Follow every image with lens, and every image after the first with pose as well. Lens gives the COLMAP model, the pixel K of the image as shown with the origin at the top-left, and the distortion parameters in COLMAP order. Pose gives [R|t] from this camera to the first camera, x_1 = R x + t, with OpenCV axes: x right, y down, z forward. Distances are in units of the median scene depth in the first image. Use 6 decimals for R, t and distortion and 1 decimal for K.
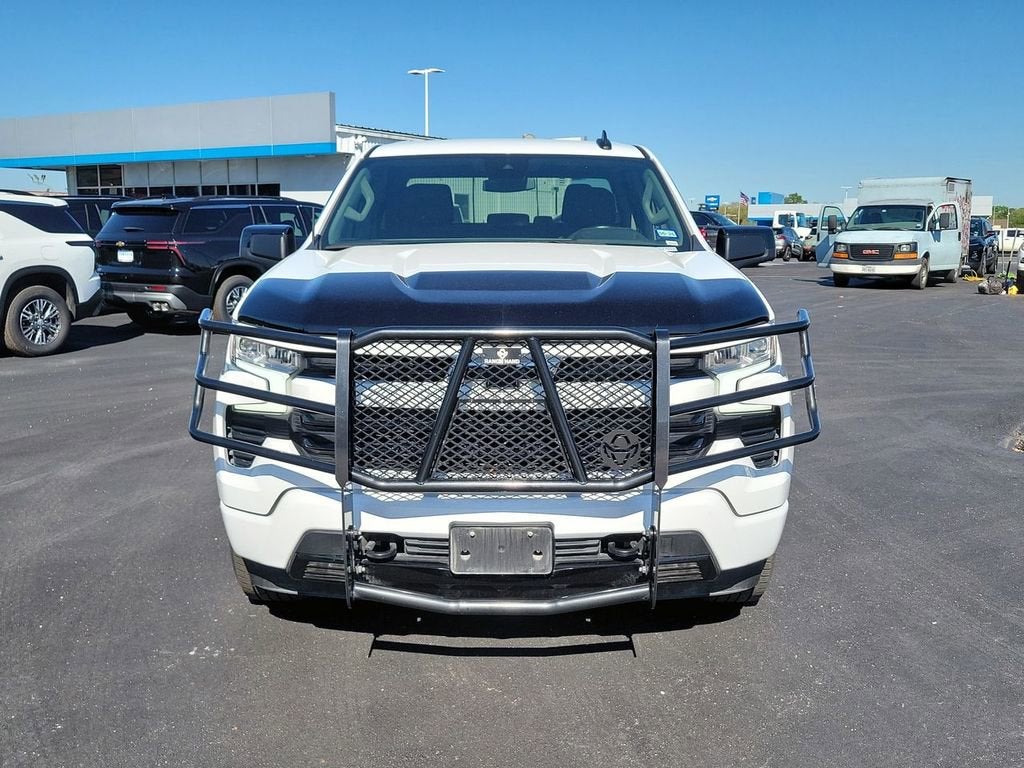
lens RADIAL K [[1039.6, 0, 502.4], [0, 1039.6, 389.5], [0, 0, 1]] dist [0.038814, 0.000000]
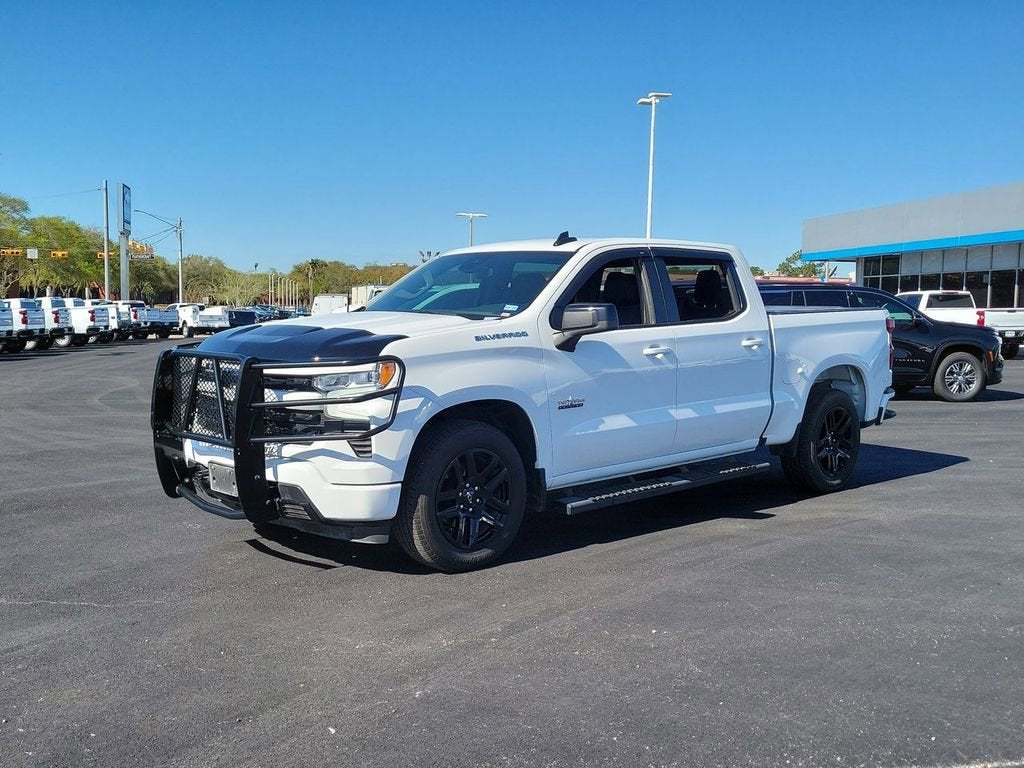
lens RADIAL K [[1039.6, 0, 511.0], [0, 1039.6, 378.4], [0, 0, 1]] dist [0.038814, 0.000000]
pose [[0.685555, 0.059359, -0.725597, 1.330963], [-0.126700, 0.991189, -0.038622, -0.006458], [0.716911, 0.118411, 0.687035, 0.092028]]
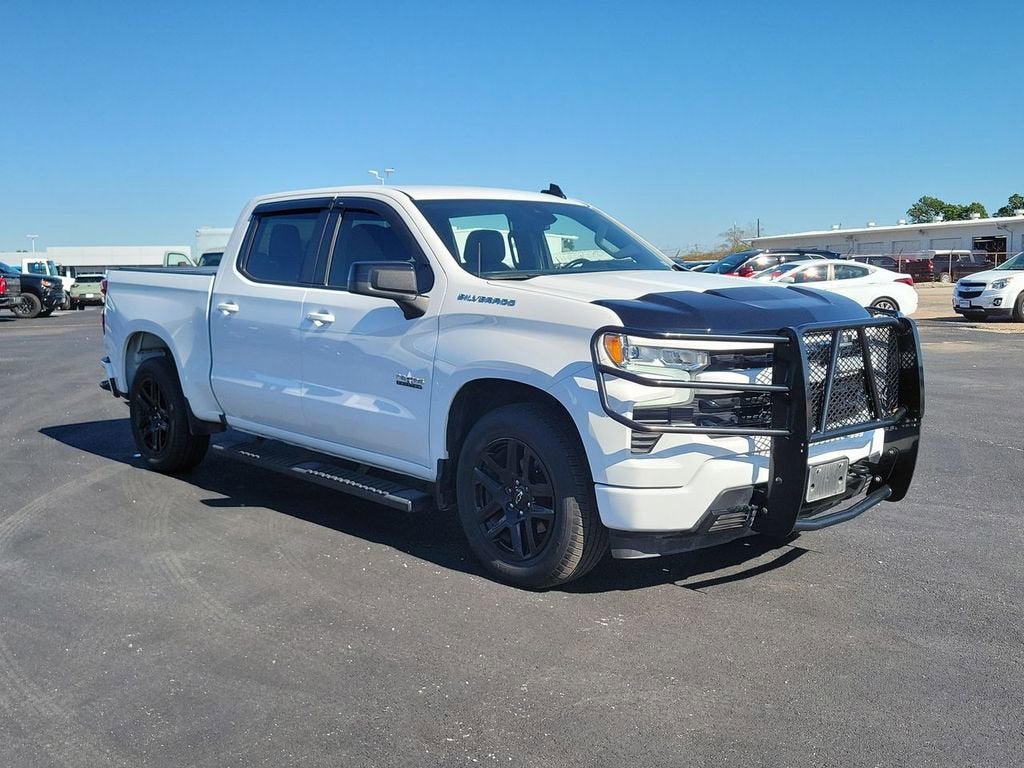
lens RADIAL K [[1039.6, 0, 508.9], [0, 1039.6, 380.9], [0, 0, 1]] dist [0.038814, 0.000000]
pose [[0.739930, -0.082781, 0.667571, -1.039463], [0.118710, 0.992893, -0.008456, -0.015513], [-0.662127, 0.085504, 0.744498, 0.179325]]
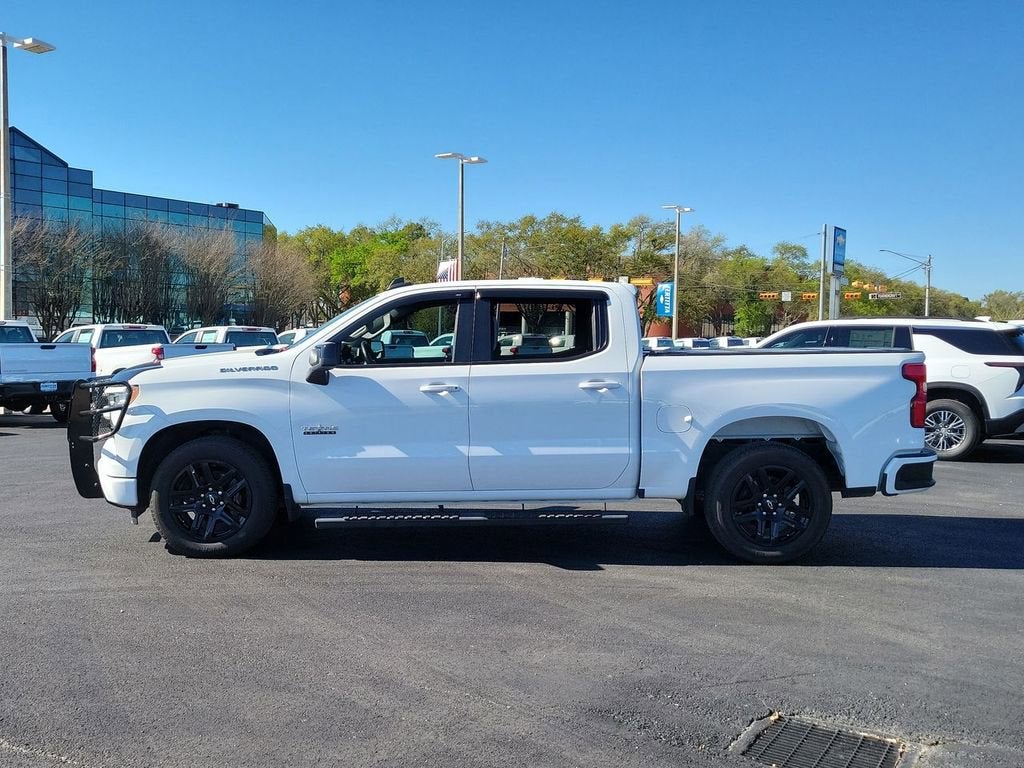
lens RADIAL K [[1039.6, 0, 505.7], [0, 1039.6, 403.9], [0, 0, 1]] dist [0.038814, 0.000000]
pose [[0.011763, 0.067491, -0.997651, 2.036288], [-0.171393, 0.983090, 0.064486, -0.254885], [0.985133, 0.170231, 0.023132, 1.501596]]
